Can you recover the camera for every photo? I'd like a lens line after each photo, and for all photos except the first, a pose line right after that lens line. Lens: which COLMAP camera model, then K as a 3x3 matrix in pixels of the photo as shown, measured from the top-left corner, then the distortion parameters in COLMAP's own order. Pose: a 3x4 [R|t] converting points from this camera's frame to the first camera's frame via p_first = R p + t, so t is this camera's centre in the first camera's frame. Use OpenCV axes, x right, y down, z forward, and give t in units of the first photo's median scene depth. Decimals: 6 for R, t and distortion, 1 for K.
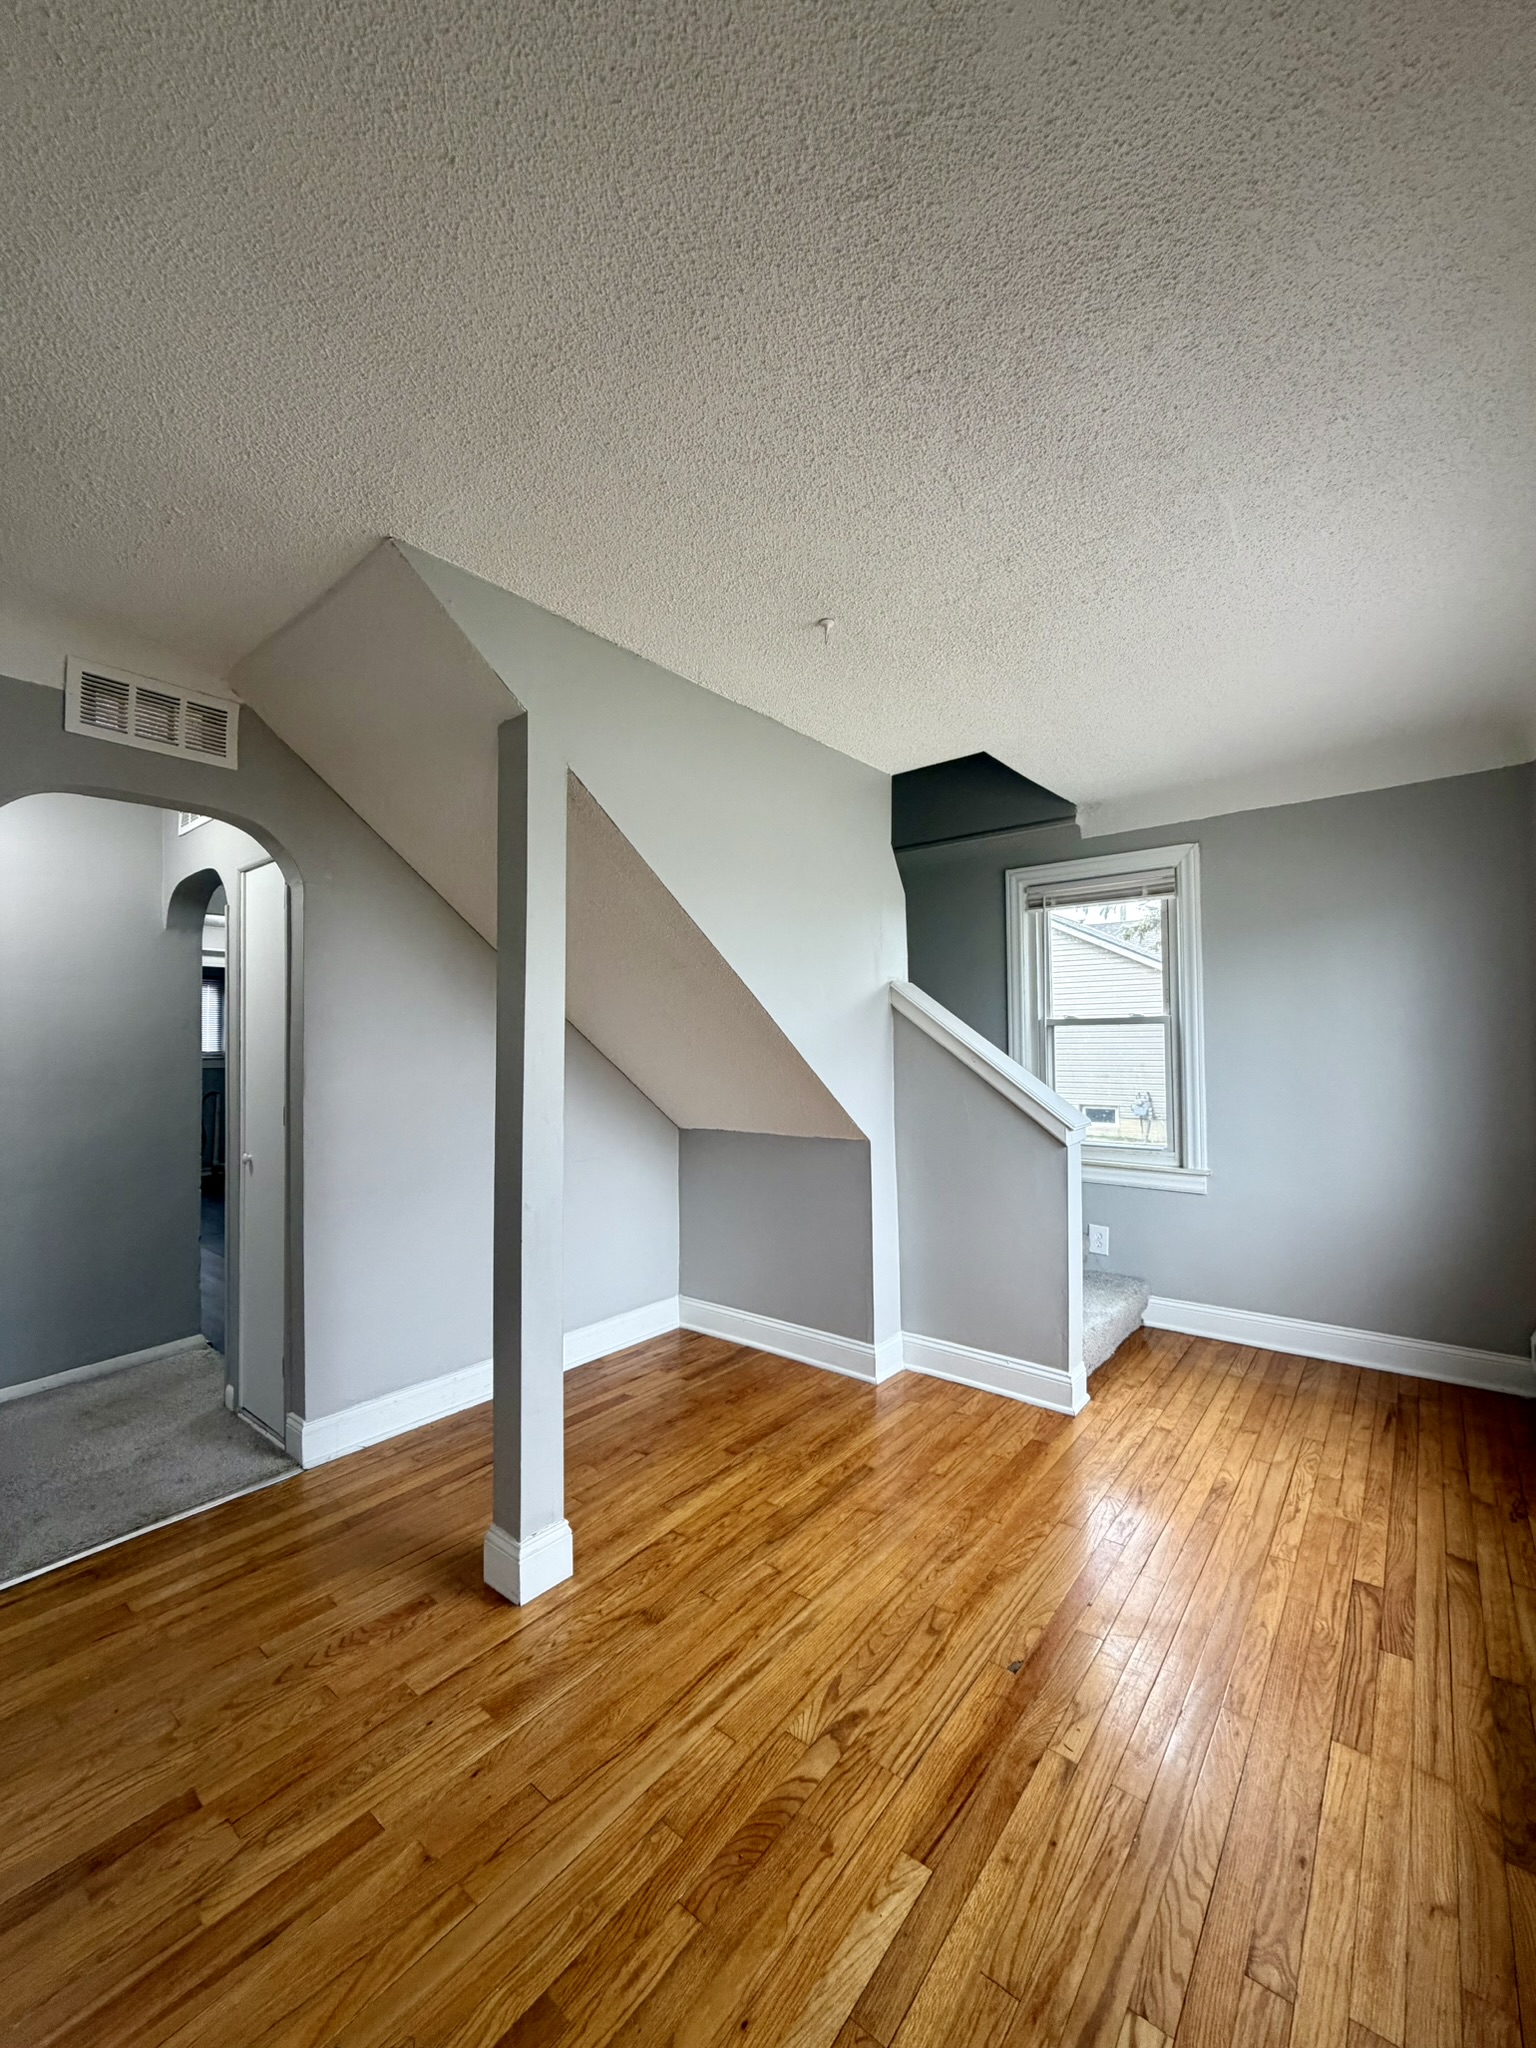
lens RADIAL K [[817.3, 0, 766.1], [0, 817.3, 1023.1], [0, 0, 1]] dist [0.001909, 0.000746]
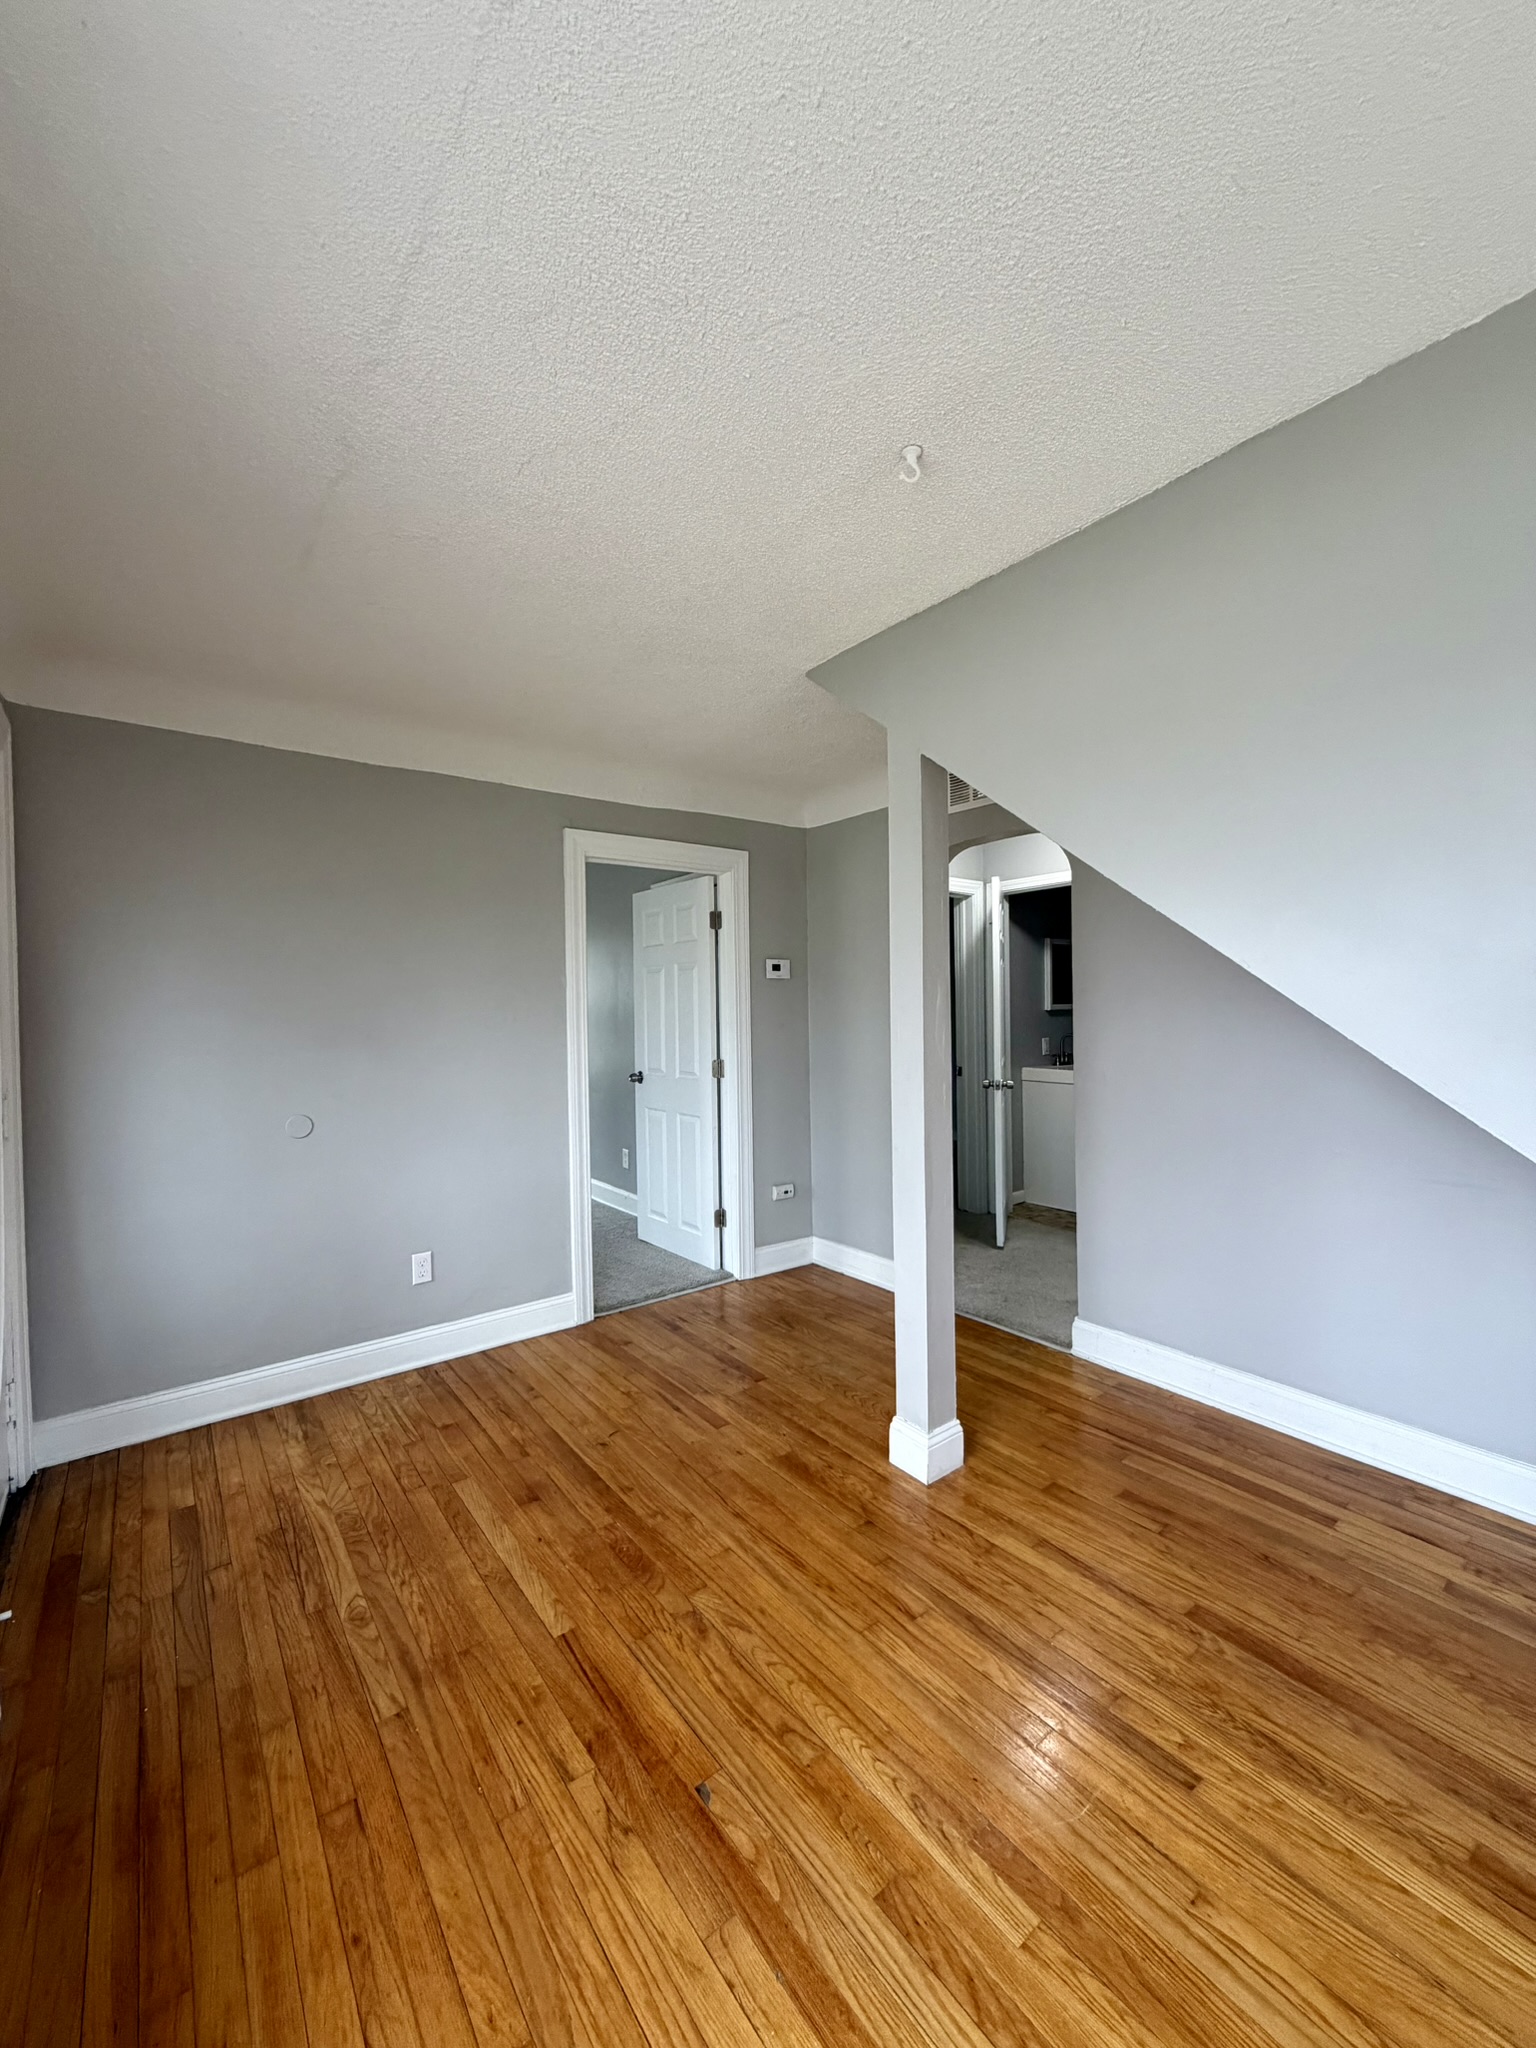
lens RADIAL K [[817.3, 0, 767.0], [0, 817.3, 1019.9], [0, 0, 1]] dist [0.001909, 0.000746]
pose [[-0.234747, 0.031538, -0.971545, 1.082656], [0.044715, 0.998766, 0.021618, 0.001300], [0.971027, -0.038367, -0.235868, 1.313094]]
